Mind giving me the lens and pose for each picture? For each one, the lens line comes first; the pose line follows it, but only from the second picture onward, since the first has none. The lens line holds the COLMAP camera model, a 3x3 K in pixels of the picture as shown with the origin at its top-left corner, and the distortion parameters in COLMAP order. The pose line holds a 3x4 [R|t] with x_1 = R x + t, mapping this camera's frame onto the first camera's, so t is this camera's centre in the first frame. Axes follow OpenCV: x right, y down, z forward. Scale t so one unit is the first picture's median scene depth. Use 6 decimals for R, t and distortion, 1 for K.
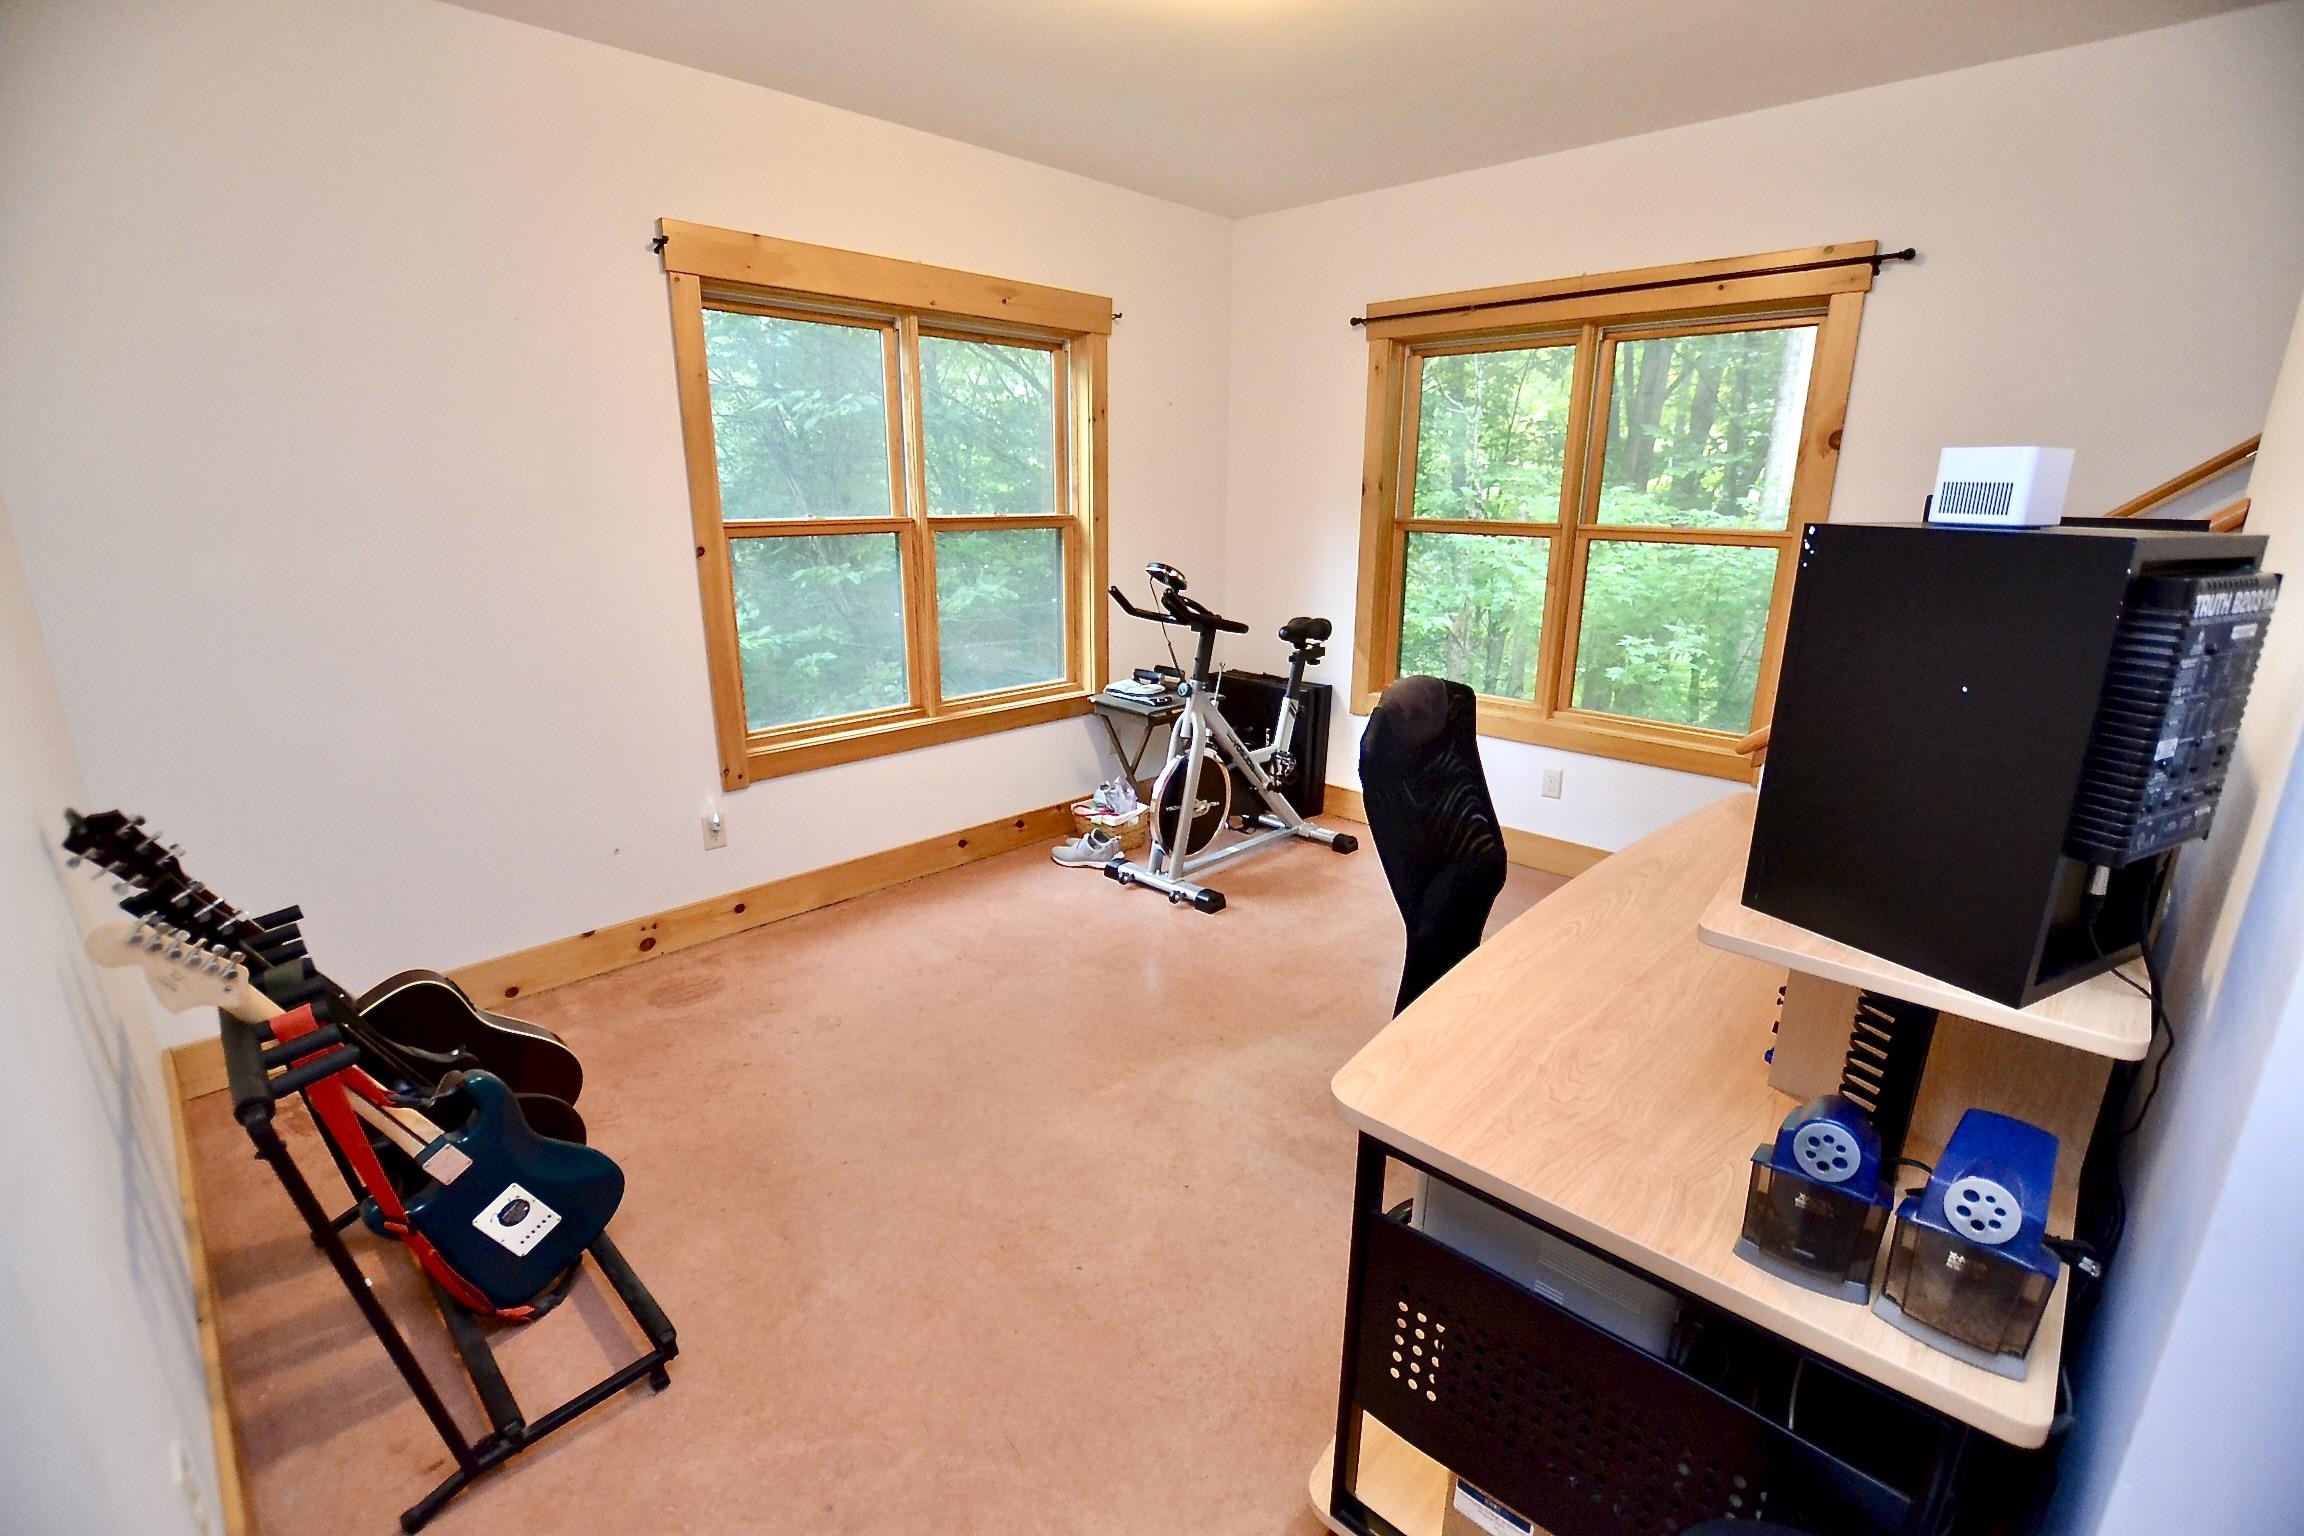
lens RADIAL K [[1031.1, 0, 1162.8], [0, 1031.1, 776.6], [0, 0, 1]] dist [-0.018680, 0.000676]
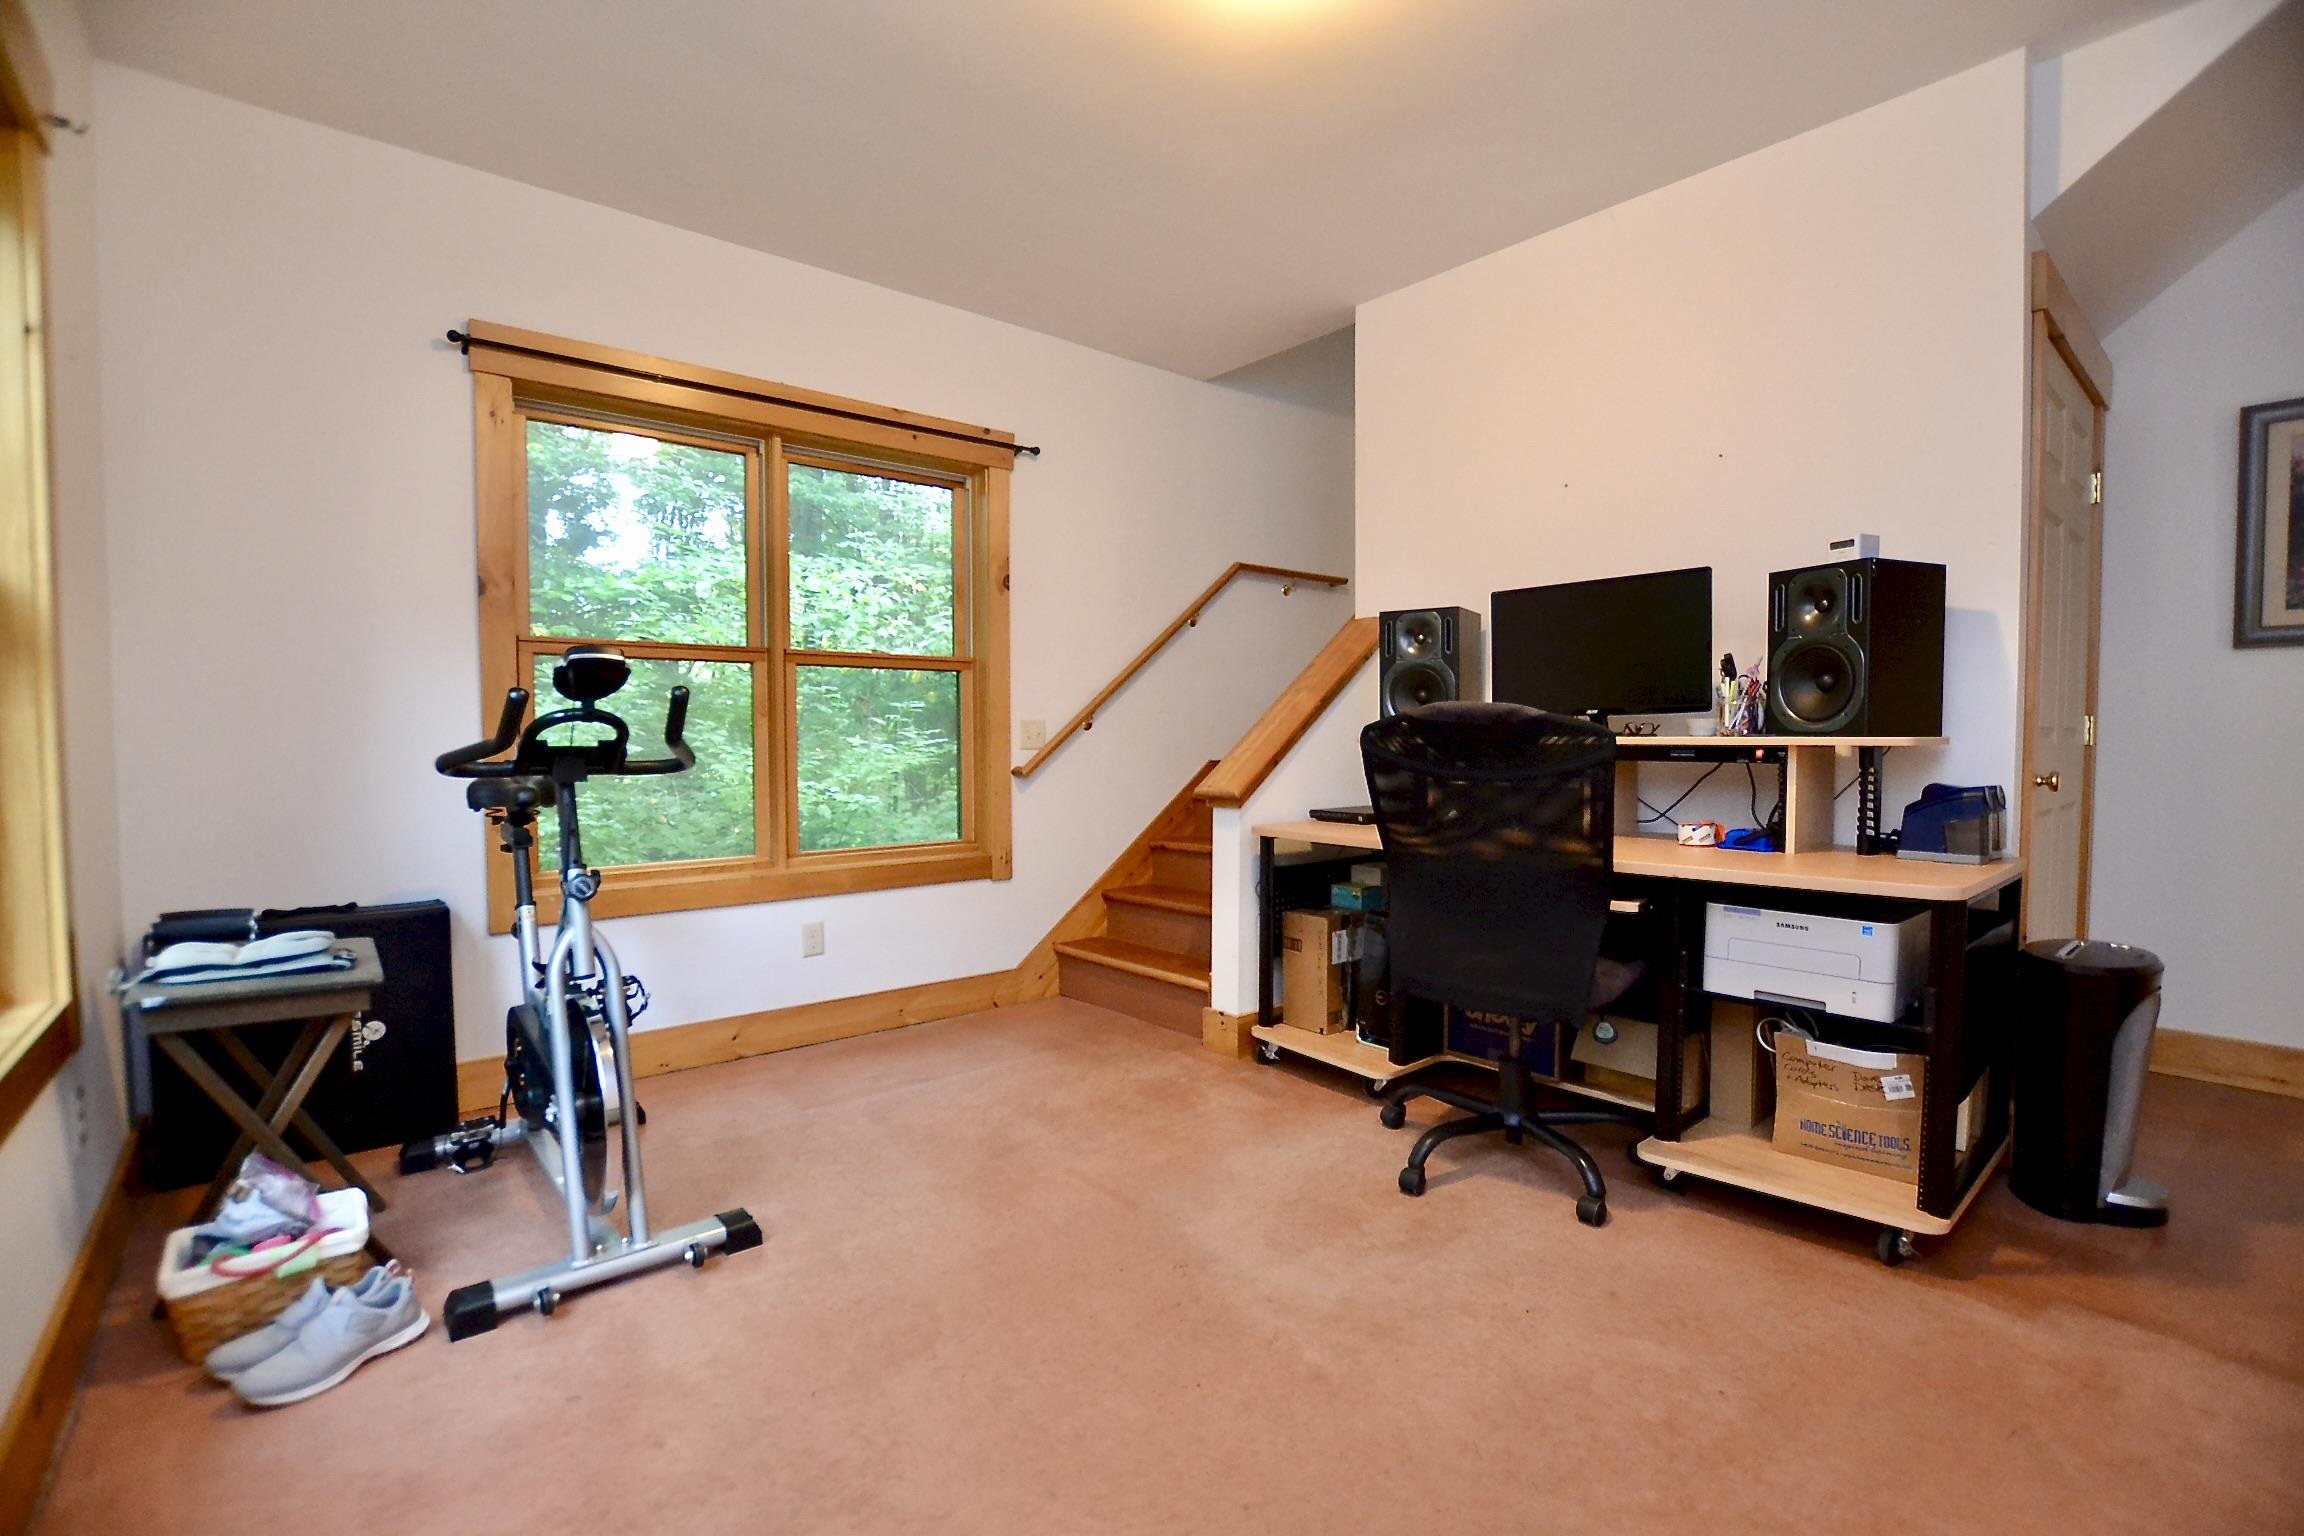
lens RADIAL K [[1031.1, 0, 1161.7], [0, 1031.1, 771.0], [0, 0, 1]] dist [-0.018680, 0.000676]
pose [[0.105188, -0.047798, 0.993303, -0.478720], [0.271909, 0.962164, 0.017505, -0.070146], [-0.956557, 0.268247, 0.114205, 0.631441]]
